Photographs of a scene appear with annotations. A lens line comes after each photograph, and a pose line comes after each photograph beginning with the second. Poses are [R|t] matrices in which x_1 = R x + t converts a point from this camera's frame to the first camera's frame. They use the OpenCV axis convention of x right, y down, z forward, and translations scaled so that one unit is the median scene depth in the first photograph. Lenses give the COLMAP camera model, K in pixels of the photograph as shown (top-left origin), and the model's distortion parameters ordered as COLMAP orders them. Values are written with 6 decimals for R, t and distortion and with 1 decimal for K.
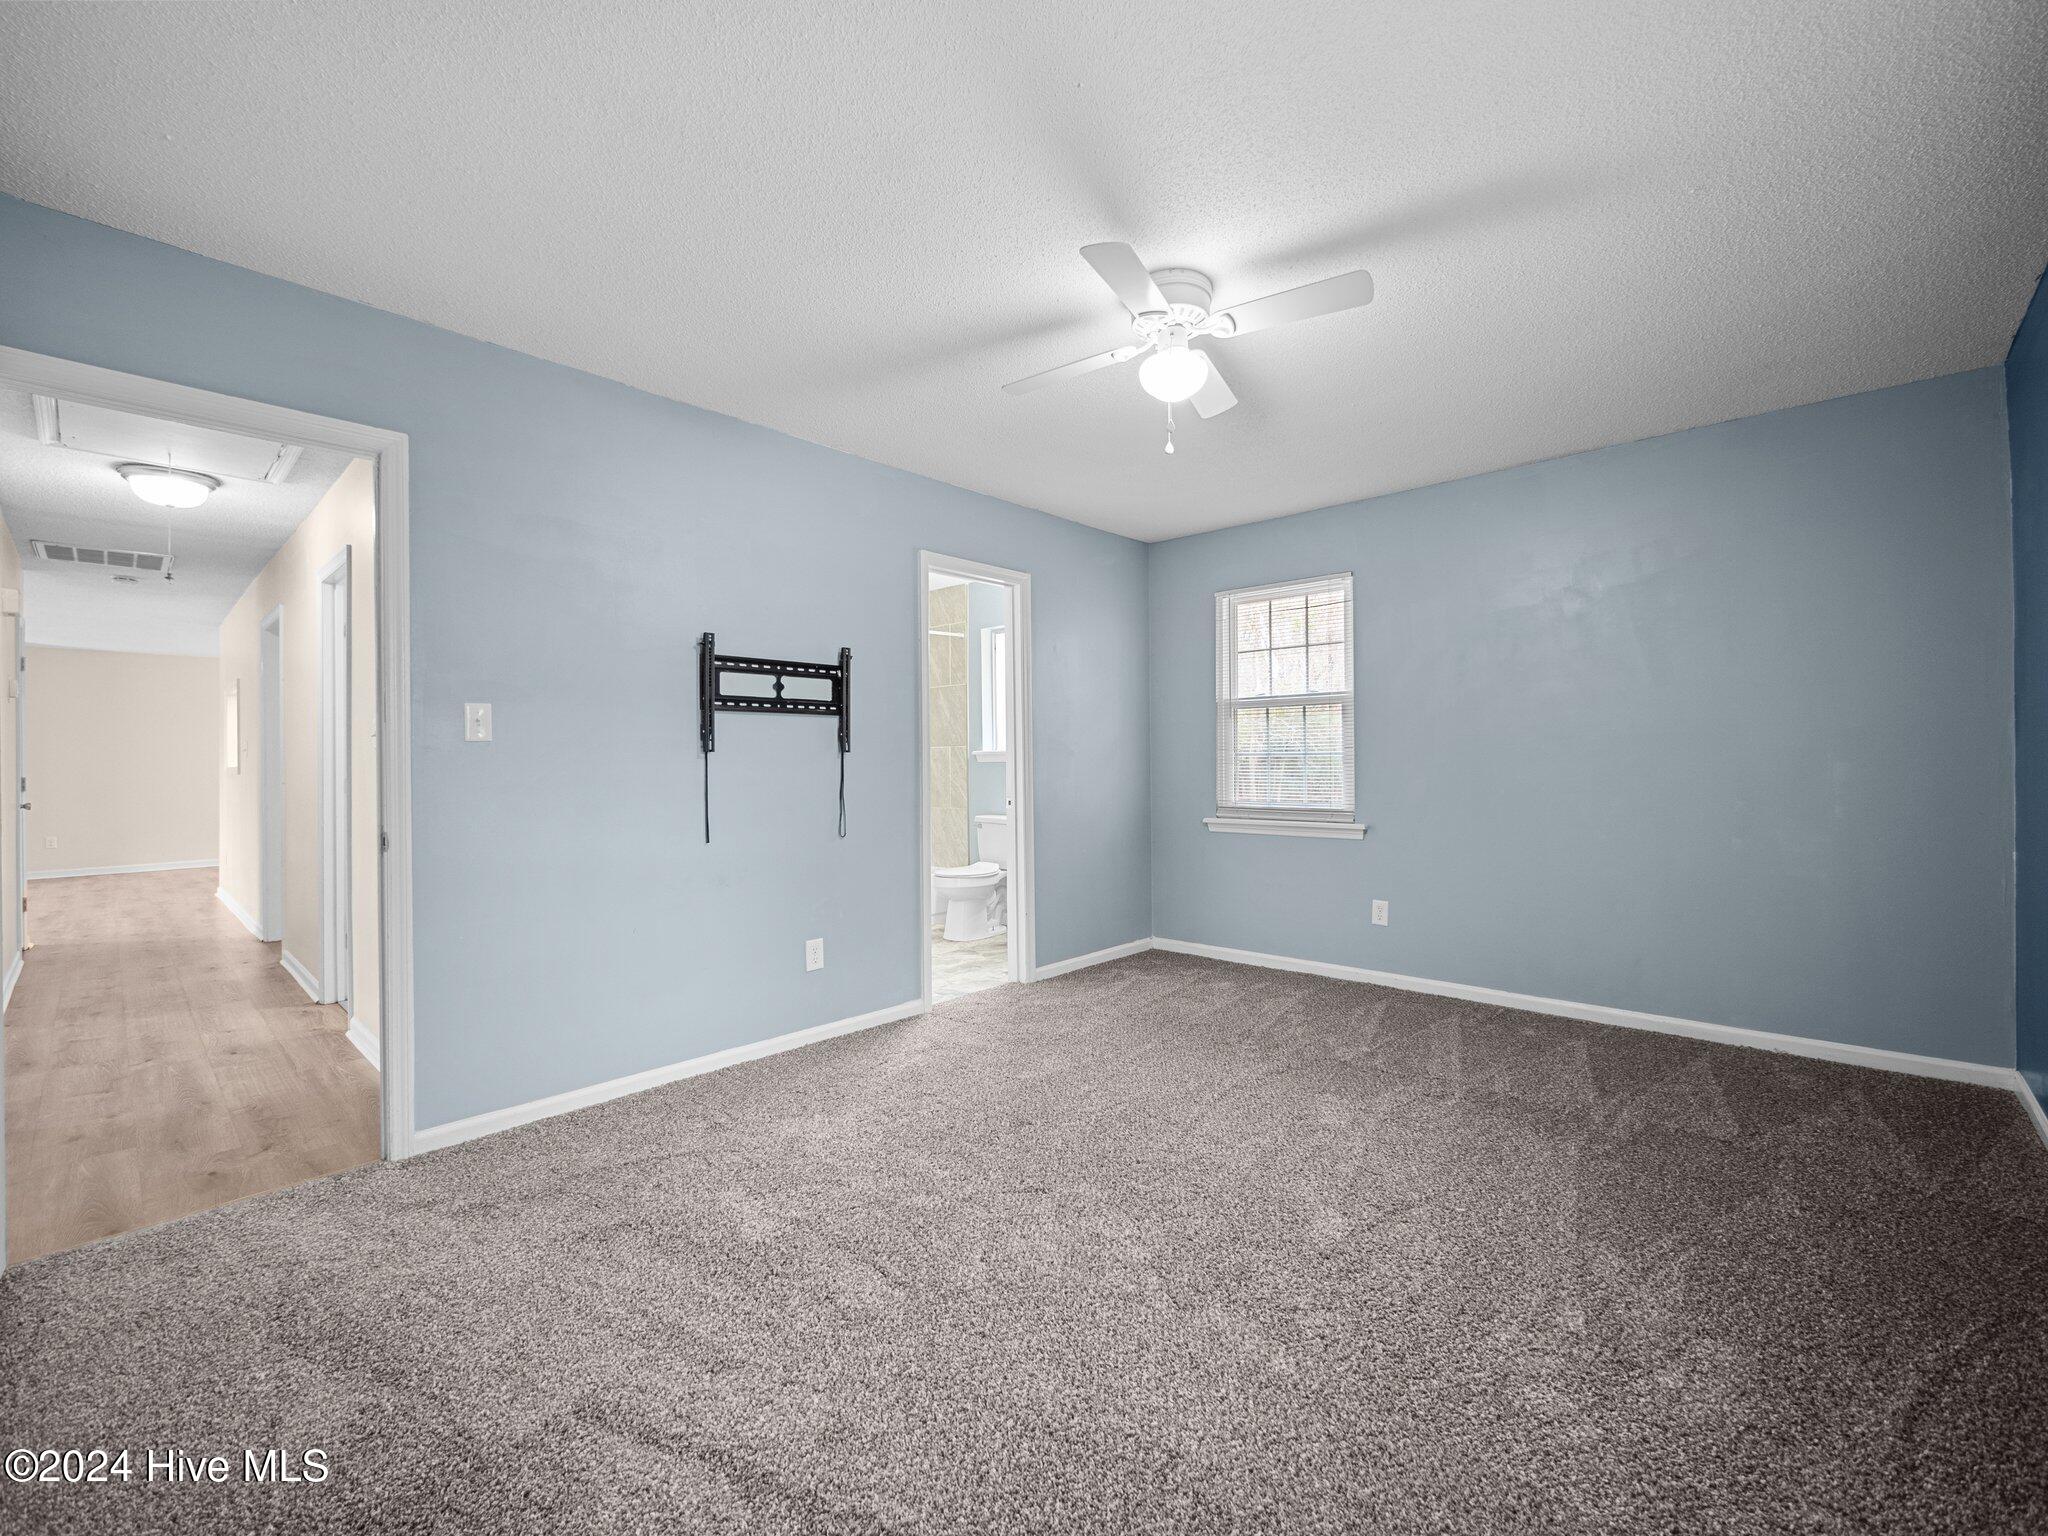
lens RADIAL K [[881.3, 0, 1024.0], [0, 881.3, 768.0], [0, 0, 1]] dist [-0.000470, -0.000037]
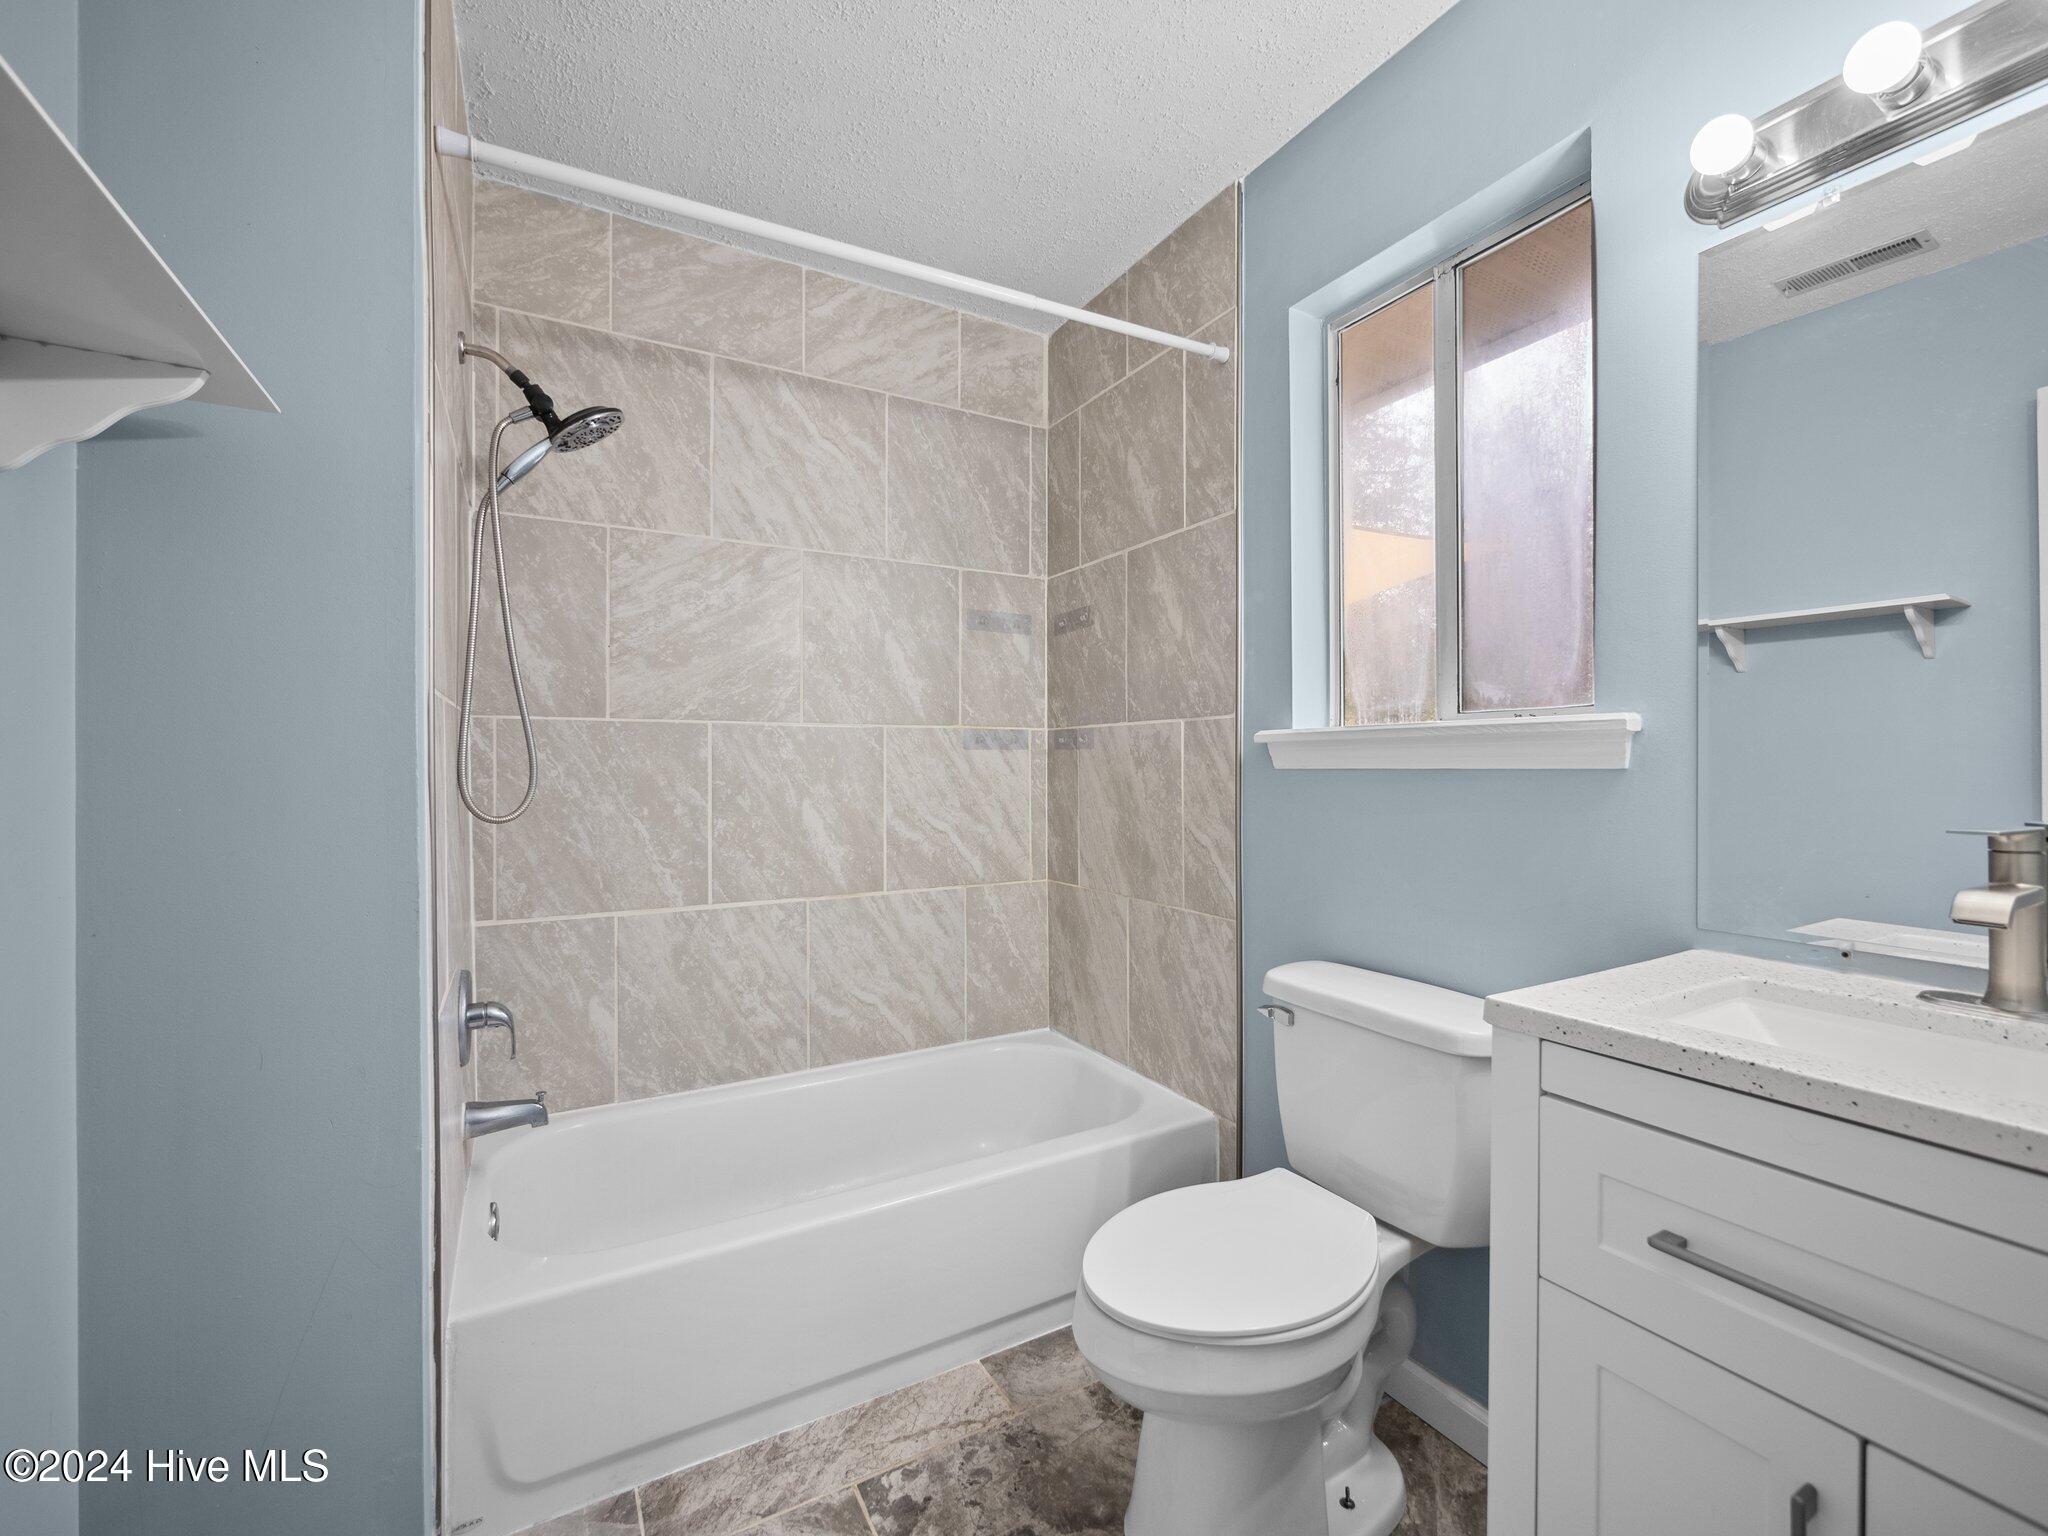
lens RADIAL K [[881.3, 0, 1024.0], [0, 881.3, 768.0], [0, 0, 1]] dist [-0.000470, -0.000037]
pose [[0.952020, 0.007095, -0.305954, -0.040867], [-0.005945, 0.999971, 0.004689, -0.007618], [0.305979, -0.002645, 0.952035, 0.679935]]
